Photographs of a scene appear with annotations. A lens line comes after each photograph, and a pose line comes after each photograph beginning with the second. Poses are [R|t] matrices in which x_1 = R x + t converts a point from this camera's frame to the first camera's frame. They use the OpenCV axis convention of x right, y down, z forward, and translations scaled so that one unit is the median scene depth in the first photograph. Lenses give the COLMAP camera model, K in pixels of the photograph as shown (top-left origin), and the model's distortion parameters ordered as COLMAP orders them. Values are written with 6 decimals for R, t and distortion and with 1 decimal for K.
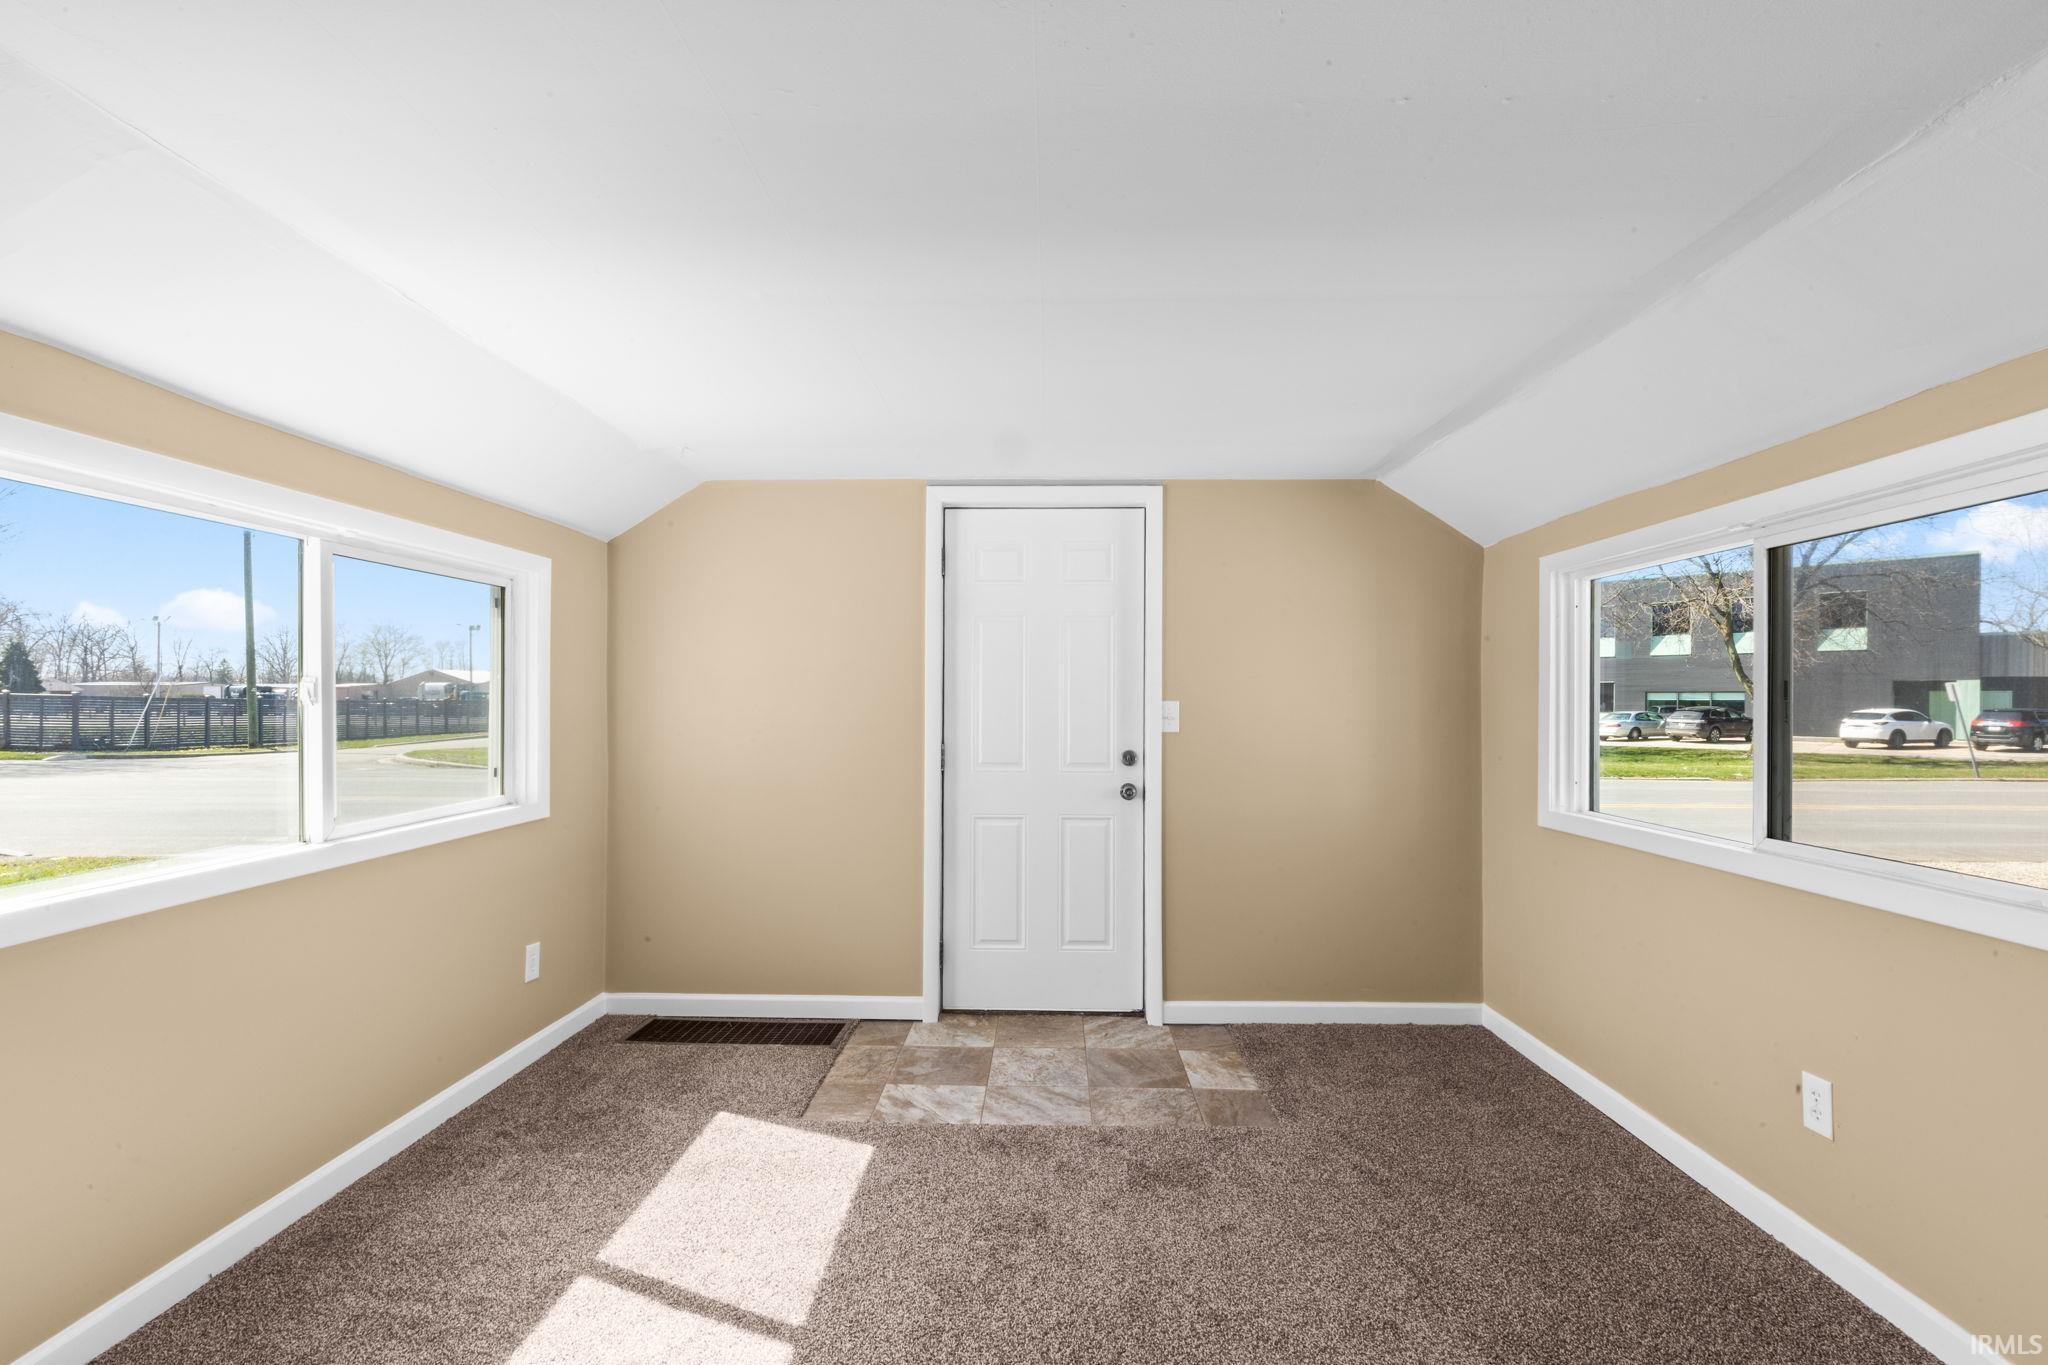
lens RADIAL K [[942.5, 0, 1027.1], [0, 942.5, 703.4], [0, 0, 1]] dist [0.003035, -0.000442]
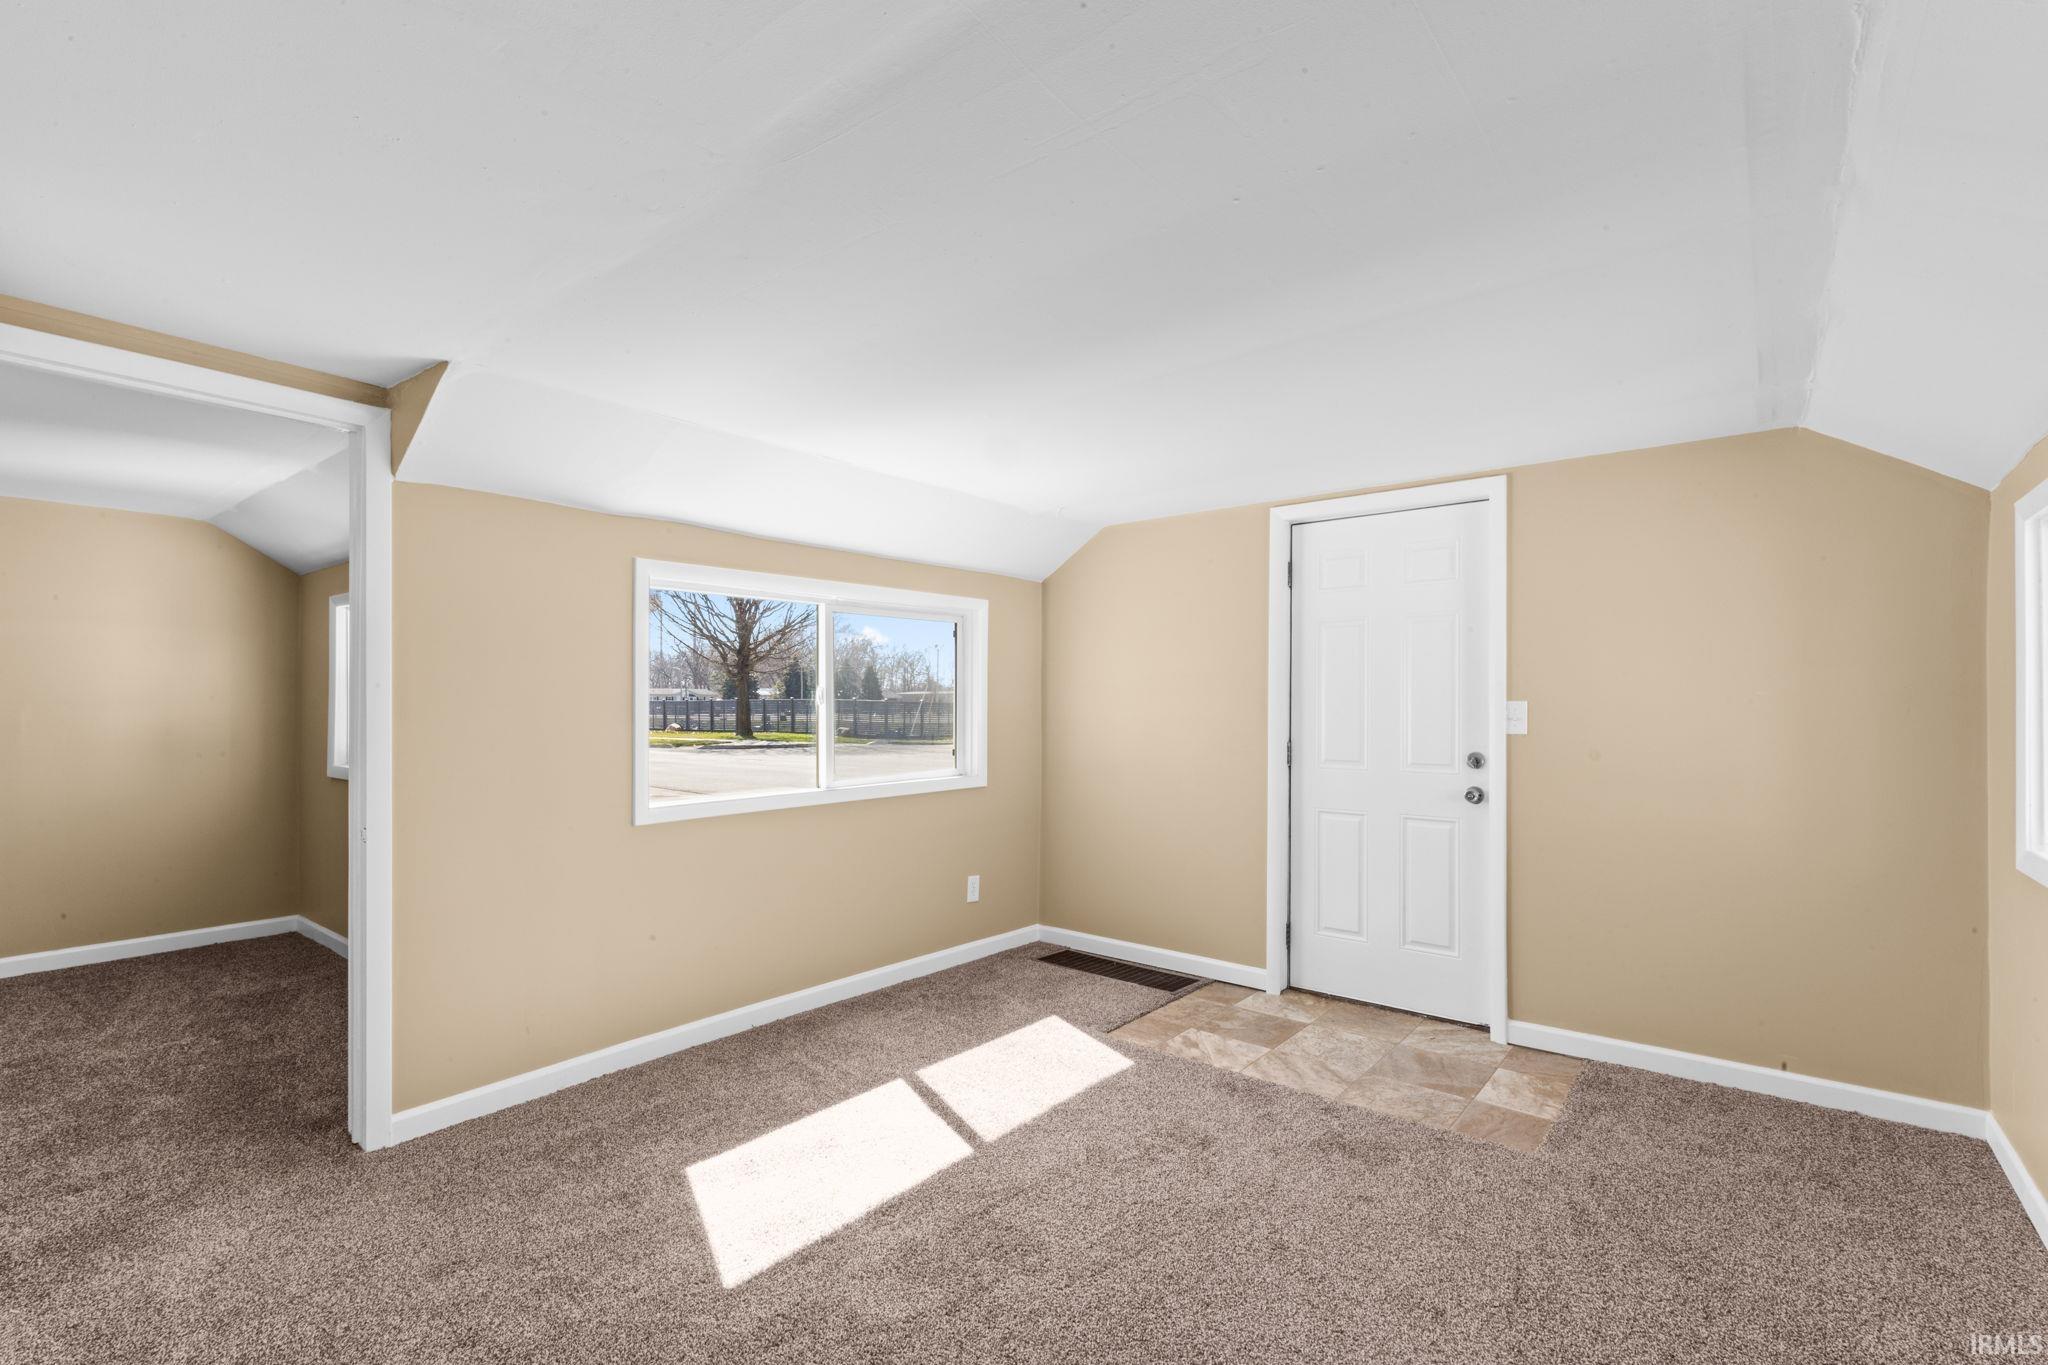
lens RADIAL K [[924.2, 0, 1014.5], [0, 924.2, 692.9], [0, 0, 1]] dist [0.001126, -0.000258]
pose [[0.785724, -0.008899, -0.618514, 0.346048], [-0.000639, 0.999884, -0.015197, 0.003975], [0.618577, 0.012336, 0.785627, -0.038815]]
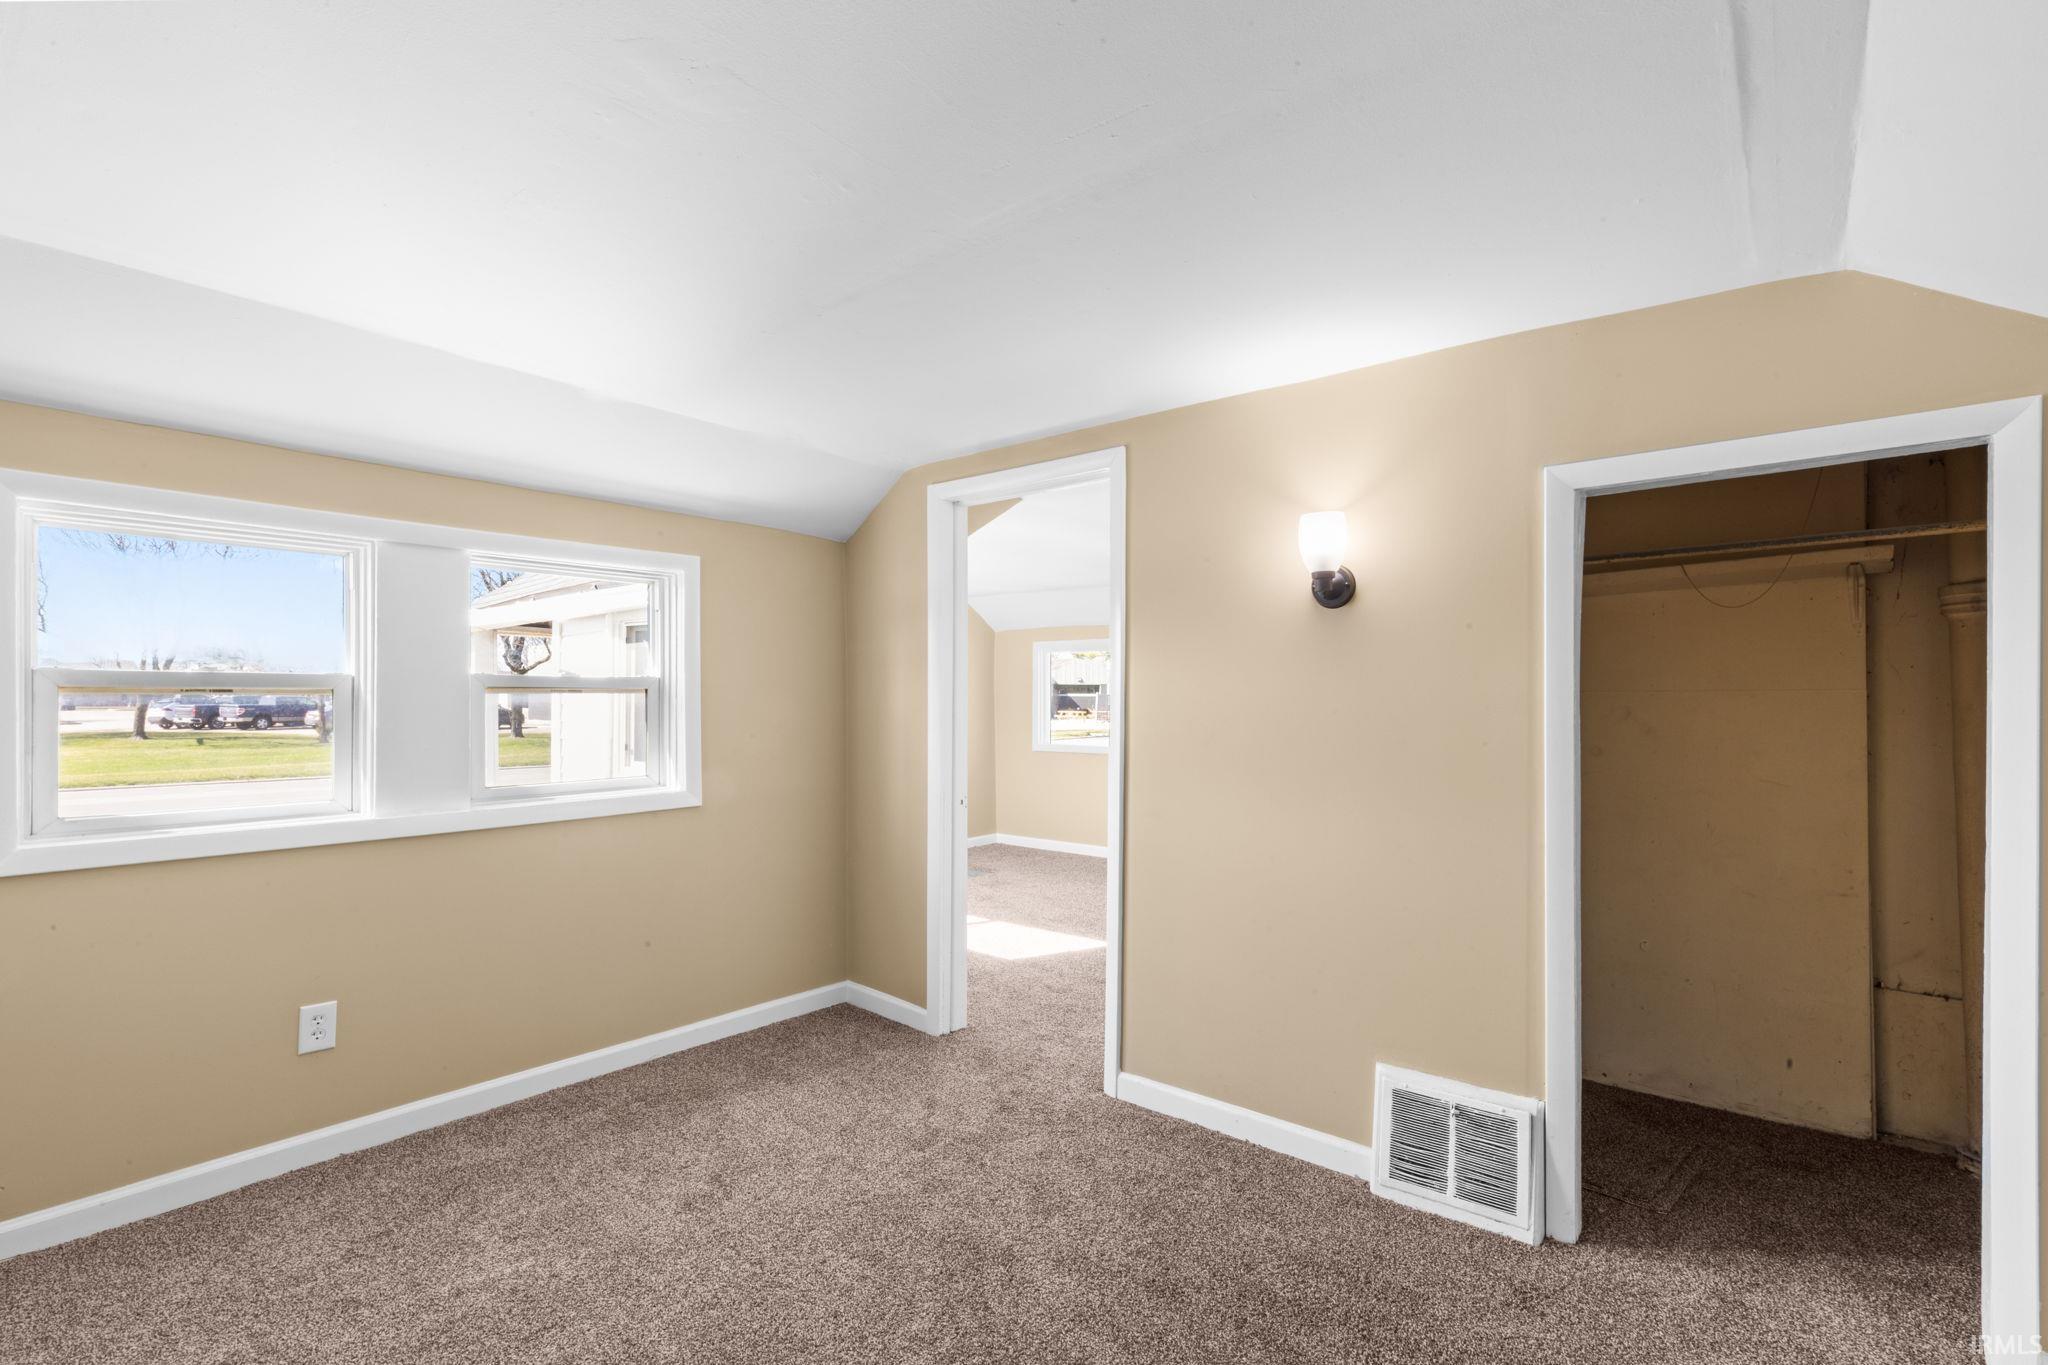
lens RADIAL K [[942.5, 0, 1027.1], [0, 942.5, 703.4], [0, 0, 1]] dist [0.003035, -0.000442]
pose [[0.618642, -0.004295, 0.785661, -1.302378], [0.001042, 0.999989, 0.004646, -0.004172], [-0.785672, -0.002056, 0.618640, -0.480948]]
